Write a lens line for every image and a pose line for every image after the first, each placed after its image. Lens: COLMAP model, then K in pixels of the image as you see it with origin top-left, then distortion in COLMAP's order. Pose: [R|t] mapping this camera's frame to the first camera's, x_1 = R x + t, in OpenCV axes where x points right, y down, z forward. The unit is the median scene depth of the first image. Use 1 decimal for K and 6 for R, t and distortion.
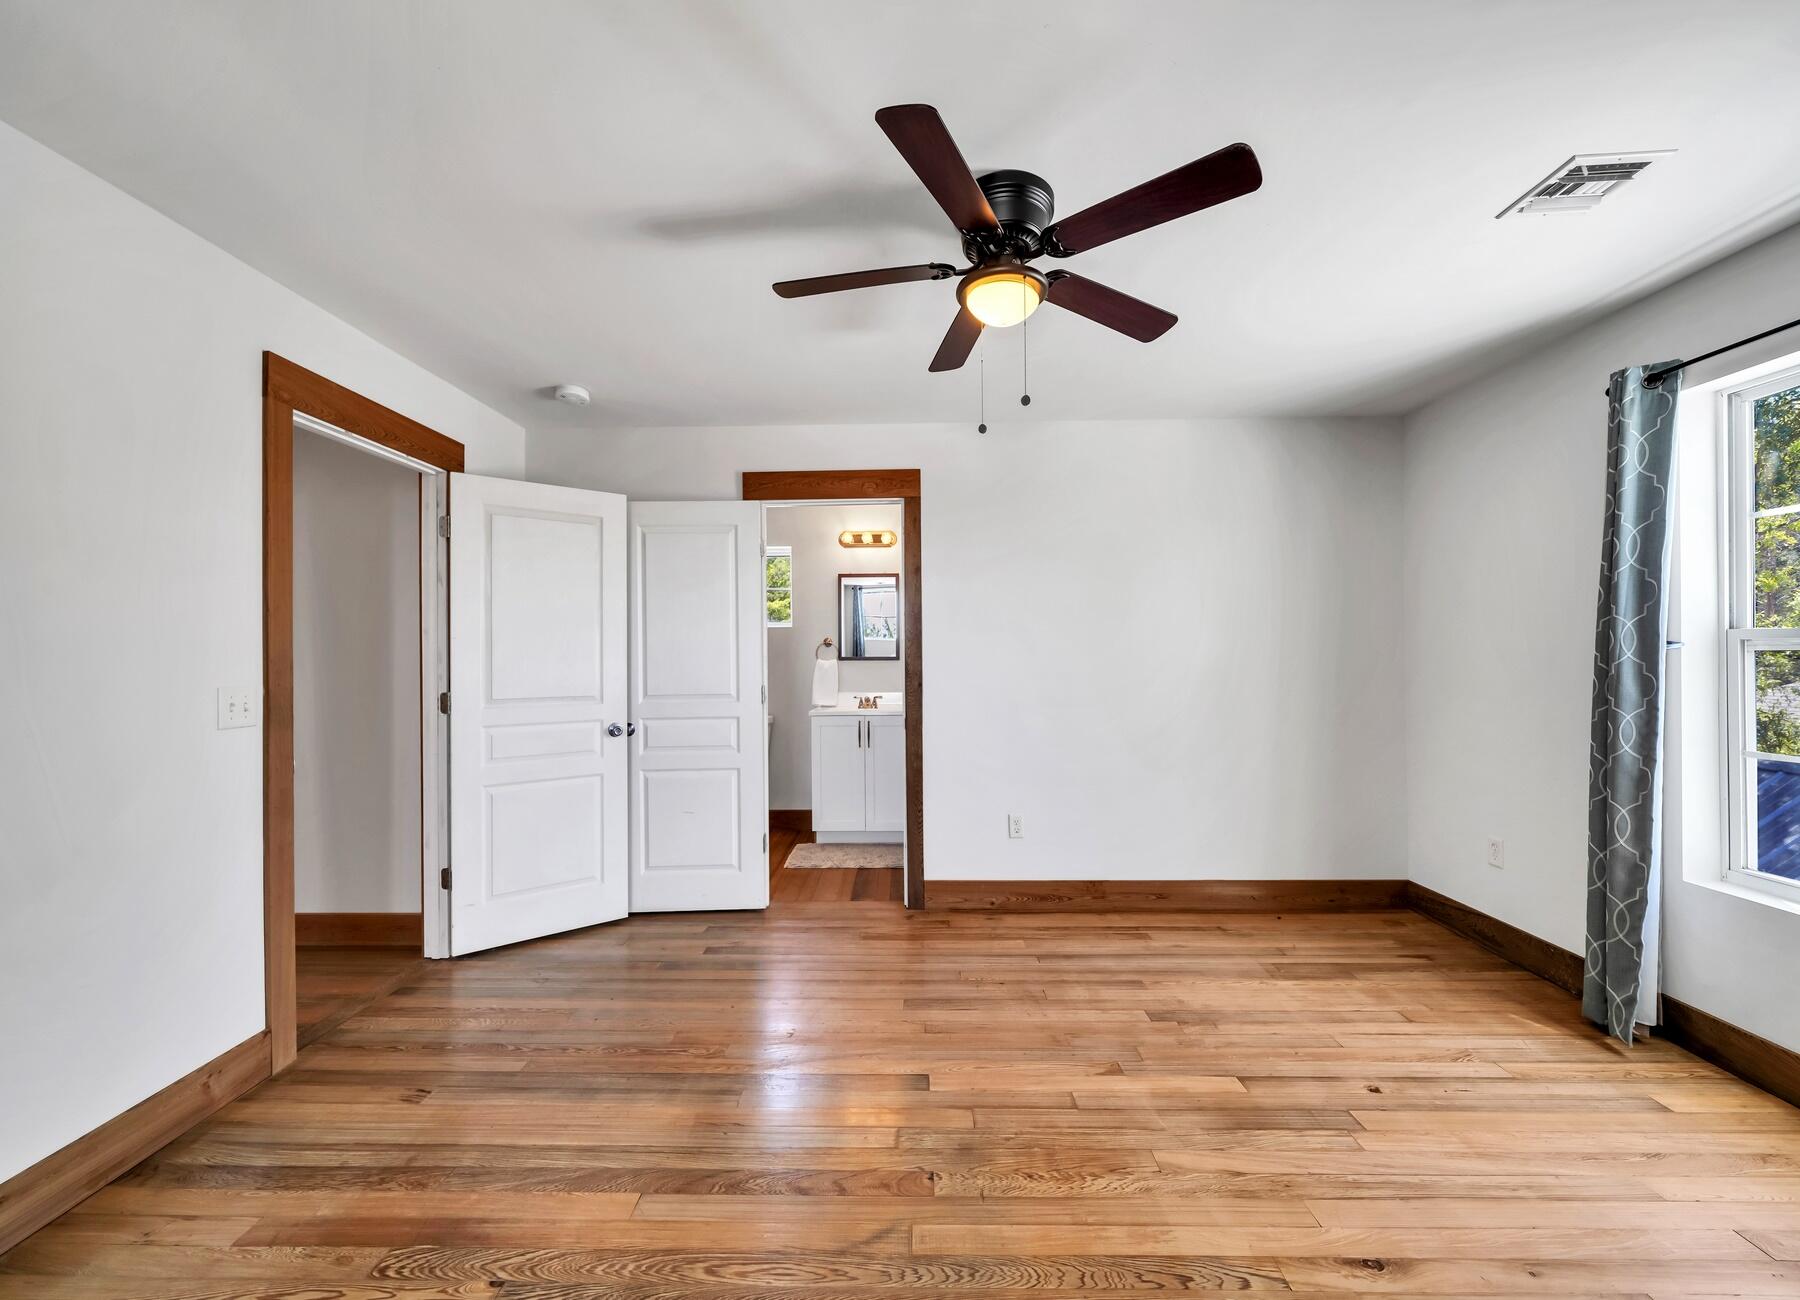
lens RADIAL K [[682.0, 0, 900.5], [0, 682.0, 655.2], [0, 0, 1]] dist [-0.000833, -0.000269]
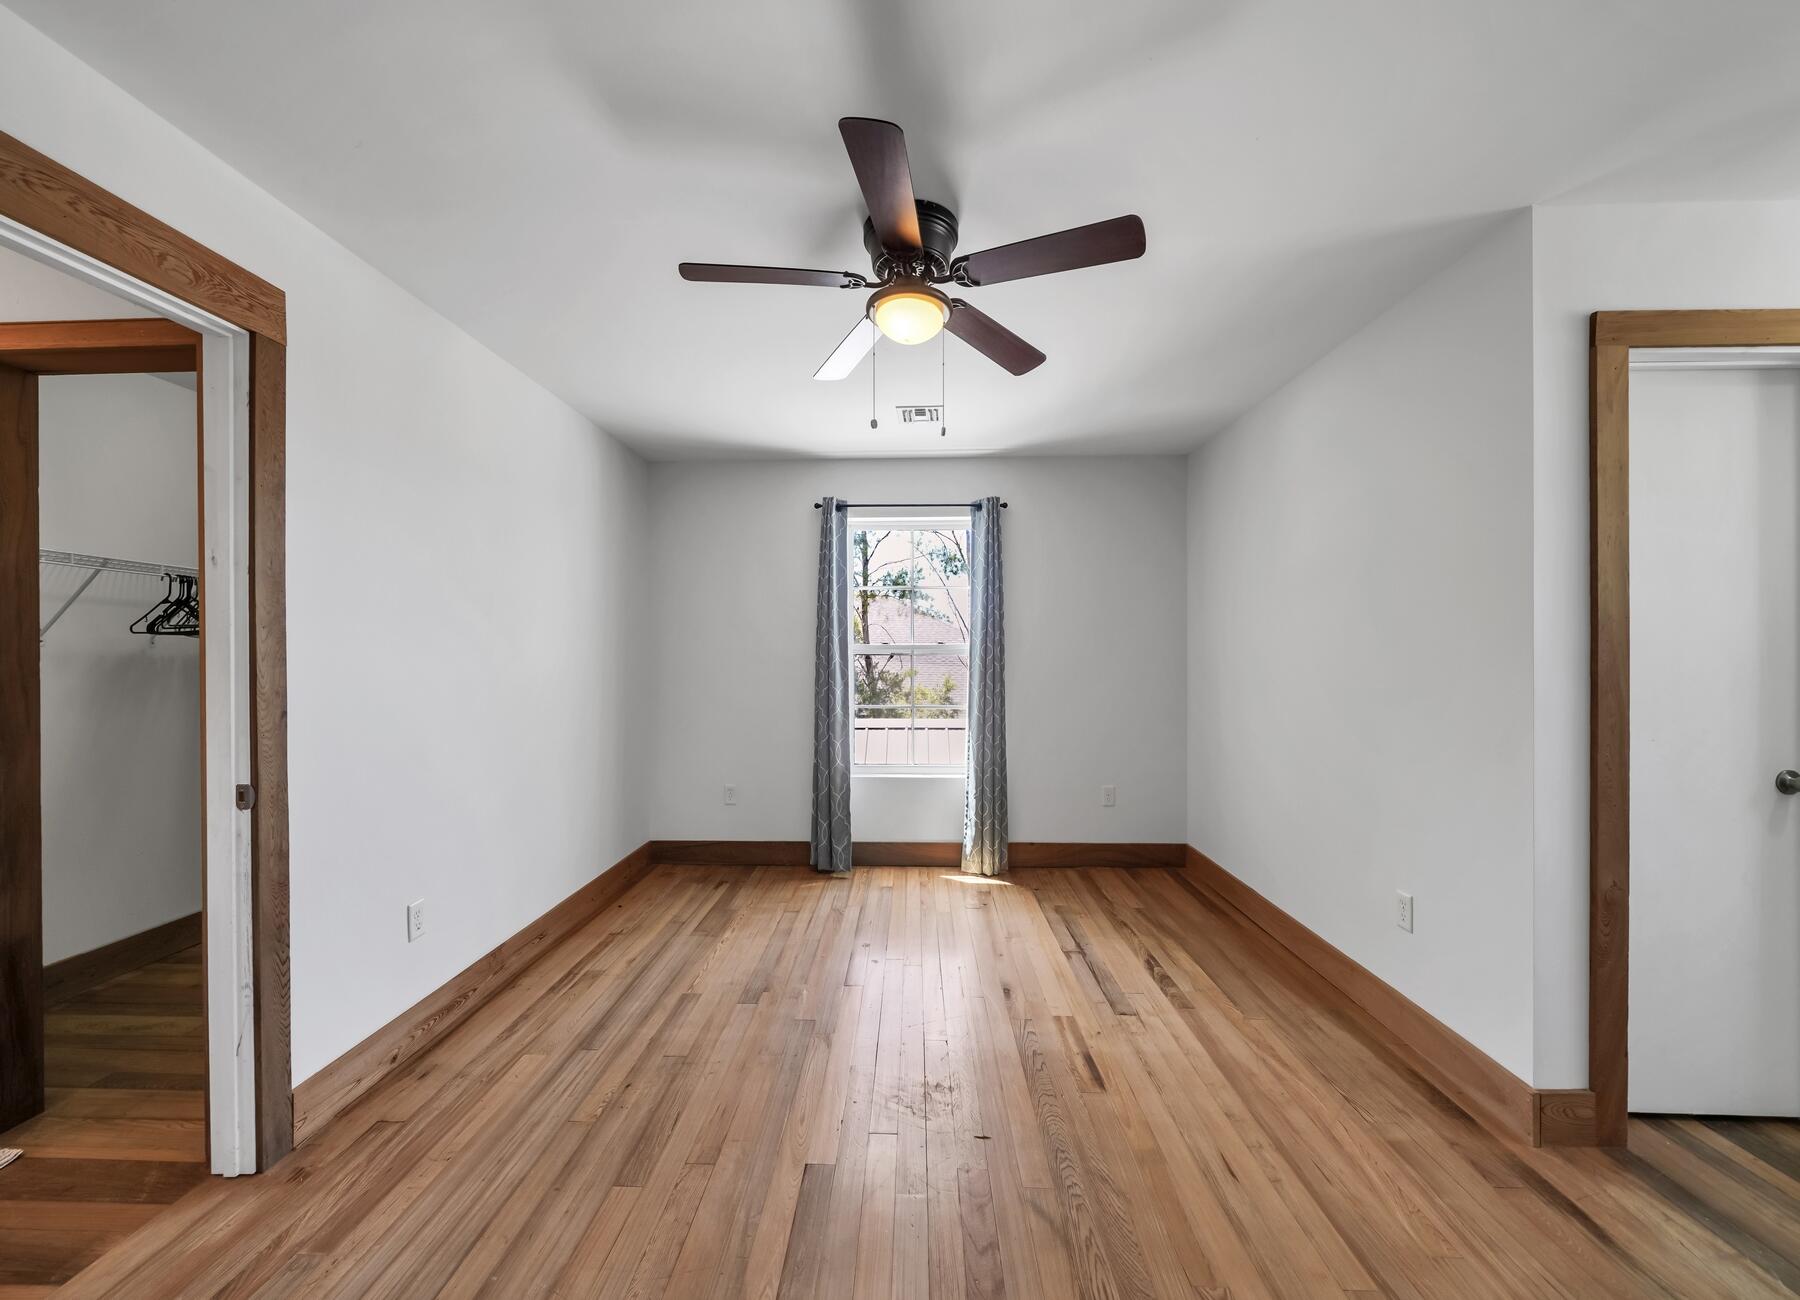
lens RADIAL K [[682.0, 0, 900.5], [0, 682.0, 655.2], [0, 0, 1]] dist [-0.000833, -0.000269]
pose [[0.004414, 0.004951, 0.999978, -0.763193], [-0.000570, 0.999988, -0.004948, 0.002605], [-0.999990, -0.000549, 0.004416, 0.855642]]
